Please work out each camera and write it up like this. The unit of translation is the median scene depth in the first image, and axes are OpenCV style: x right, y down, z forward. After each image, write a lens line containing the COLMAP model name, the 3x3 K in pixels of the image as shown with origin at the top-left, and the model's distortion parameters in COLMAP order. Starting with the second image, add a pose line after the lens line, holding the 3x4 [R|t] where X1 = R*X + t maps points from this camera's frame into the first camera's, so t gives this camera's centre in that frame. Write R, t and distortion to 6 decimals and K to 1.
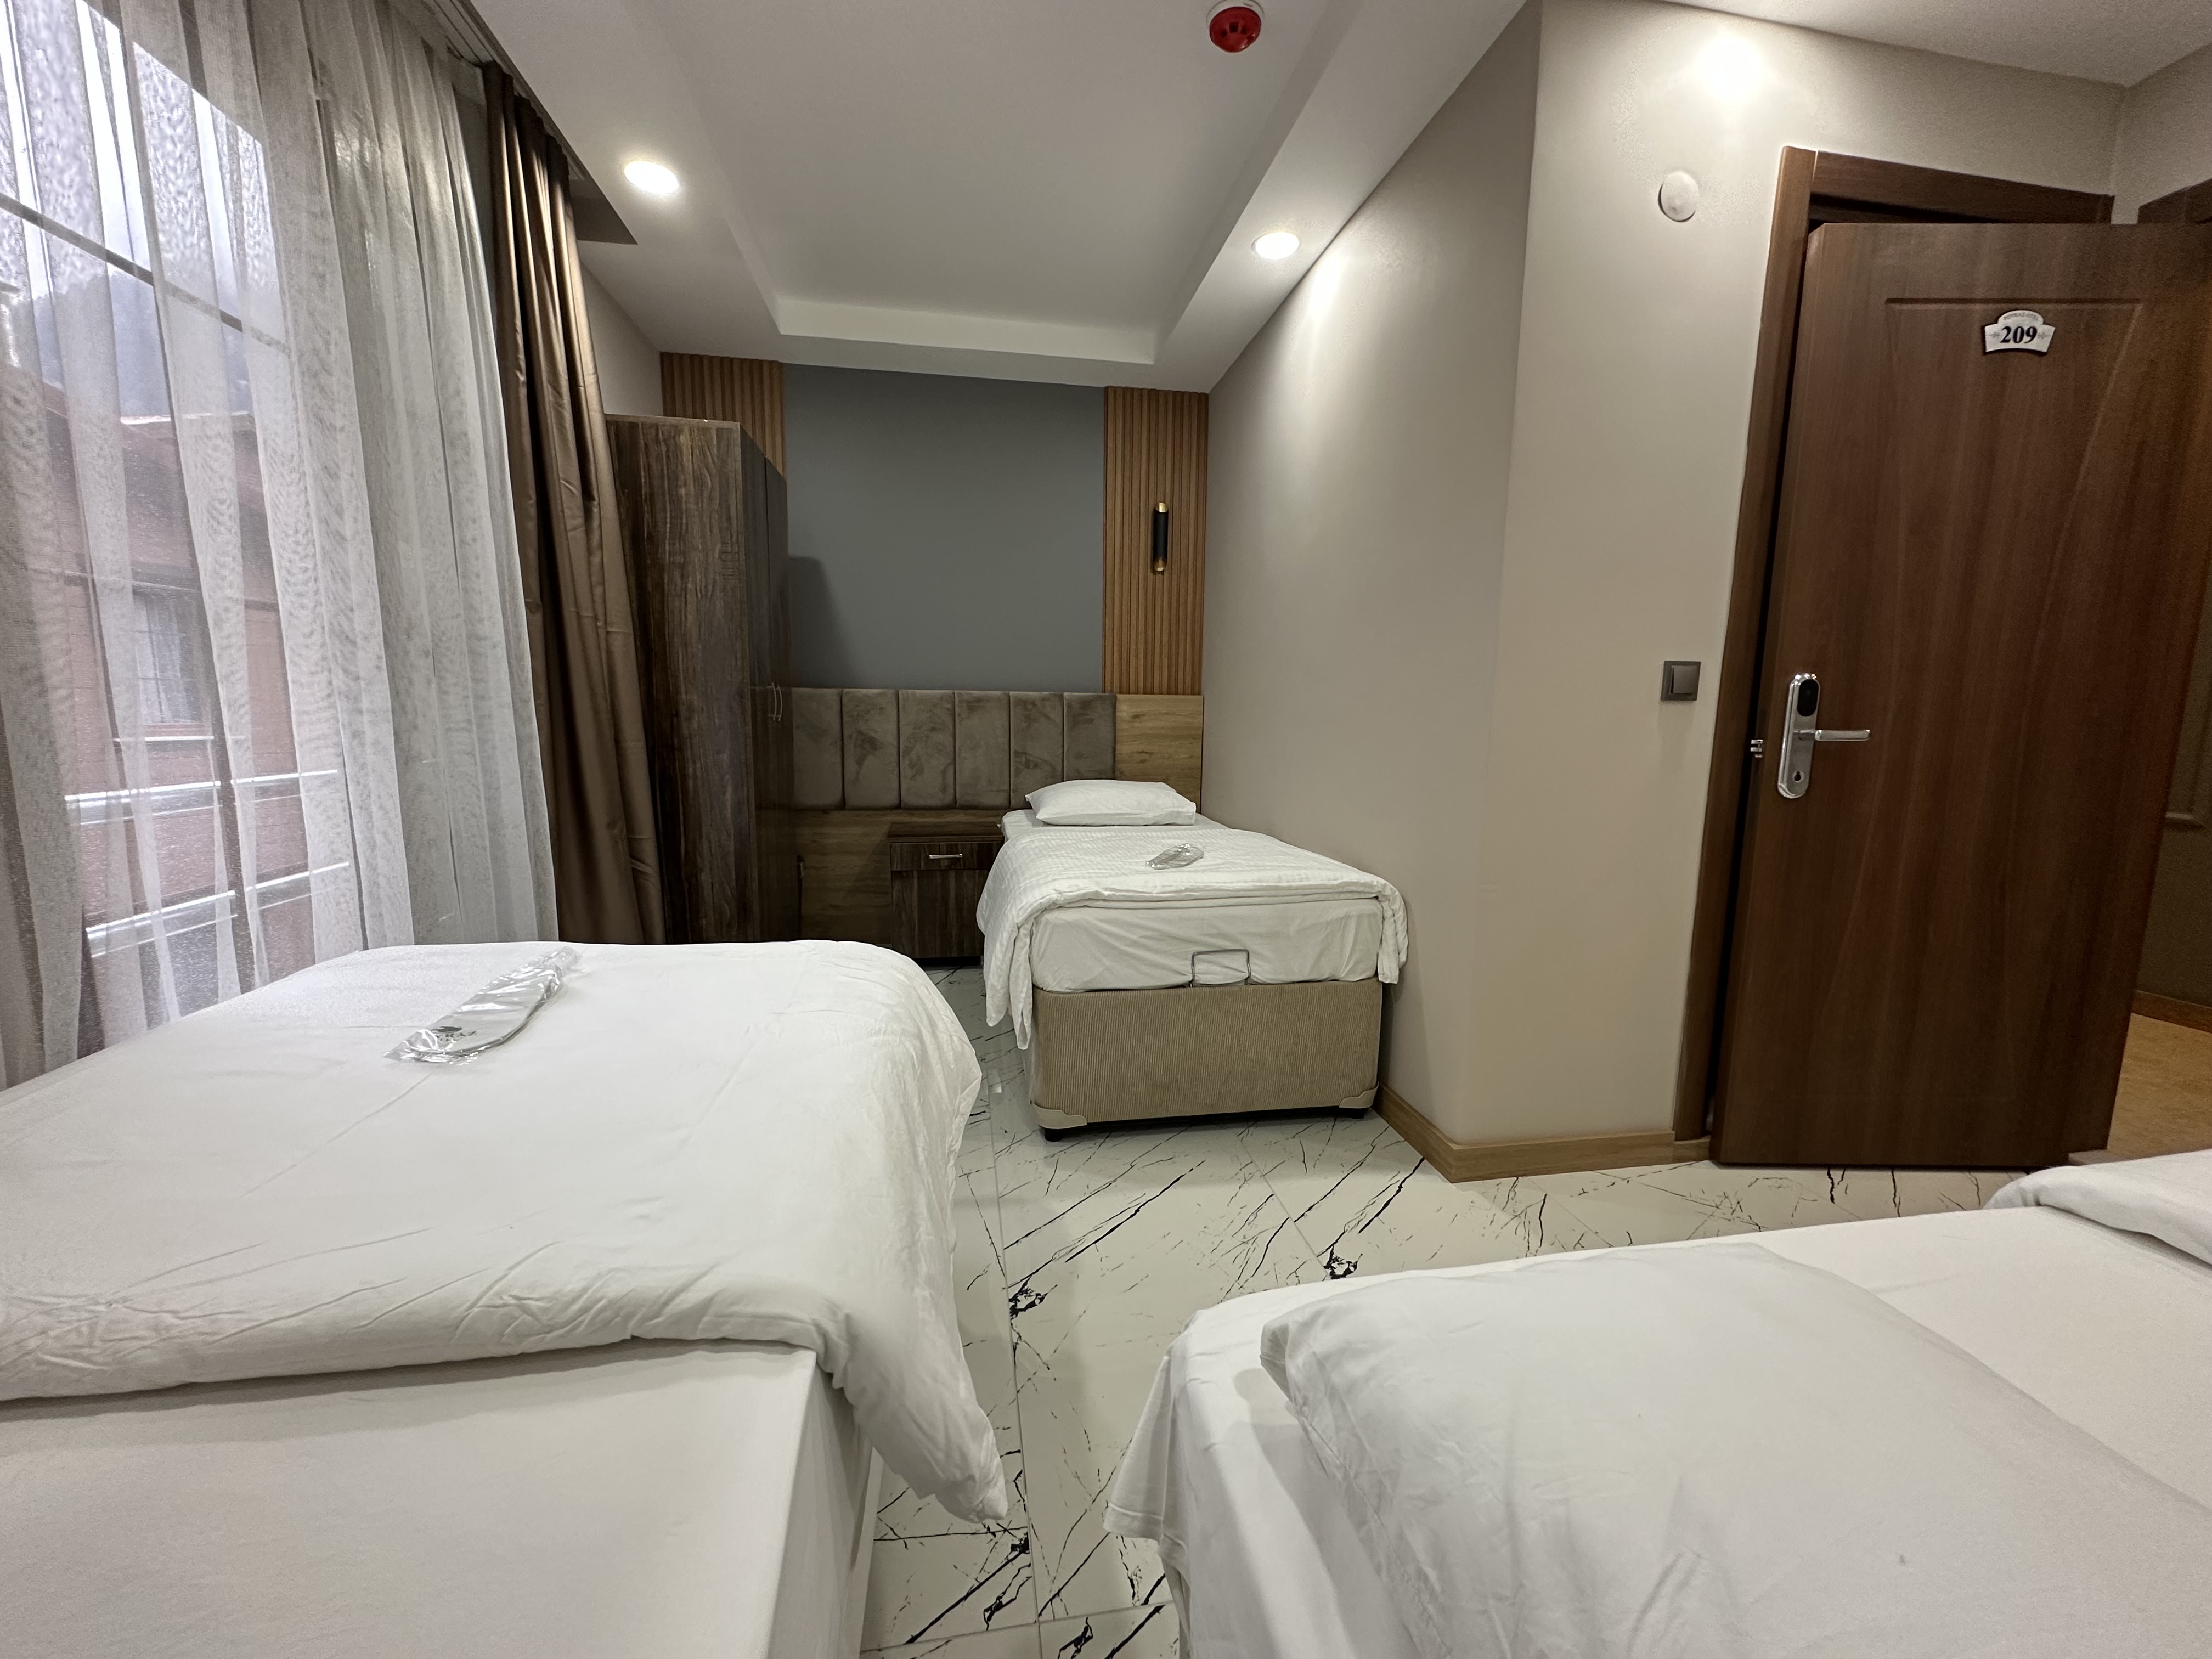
lens RADIAL K [[877.9, 0, 1107.8], [0, 877.9, 835.1], [0, 0, 1]] dist [-0.000563, 0.000291]
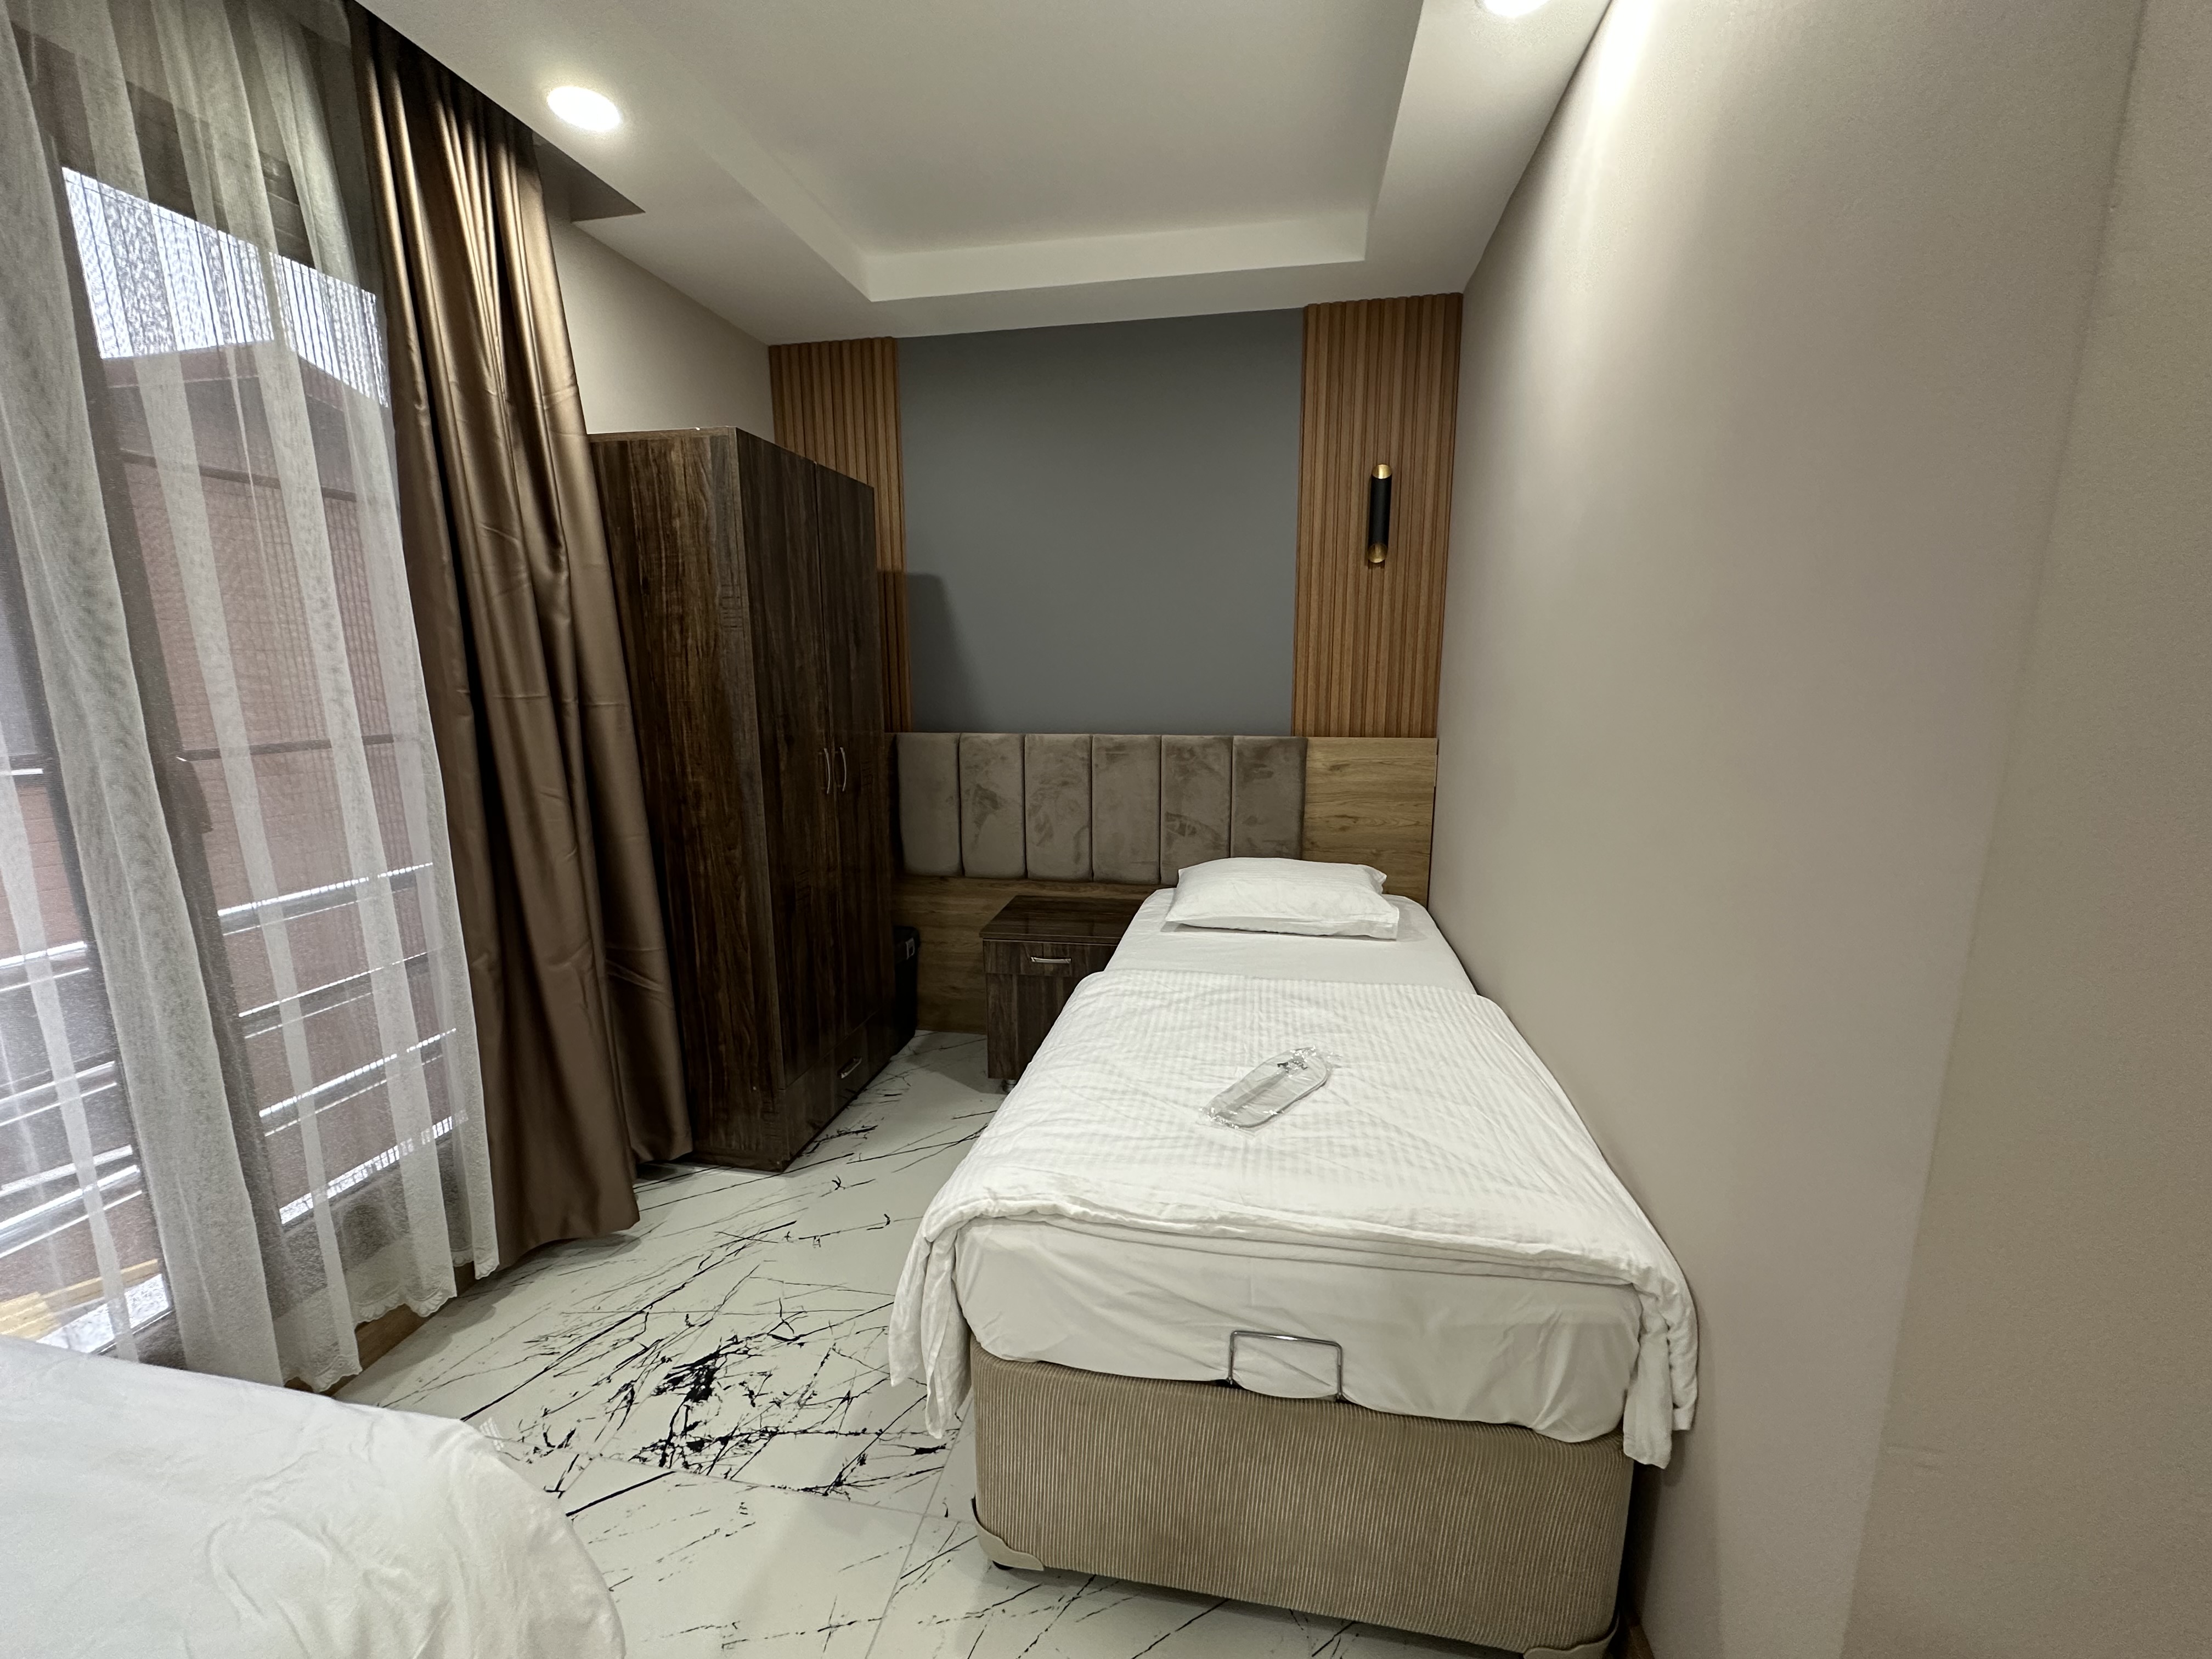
lens RADIAL K [[877.9, 0, 1111.4], [0, 877.9, 832.4], [0, 0, 1]] dist [-0.000563, 0.000291]
pose [[0.938719, 0.046351, -0.341554, 0.114173], [-0.033159, 0.998465, 0.044365, -0.113561], [0.343086, -0.030320, 0.938815, 0.269730]]
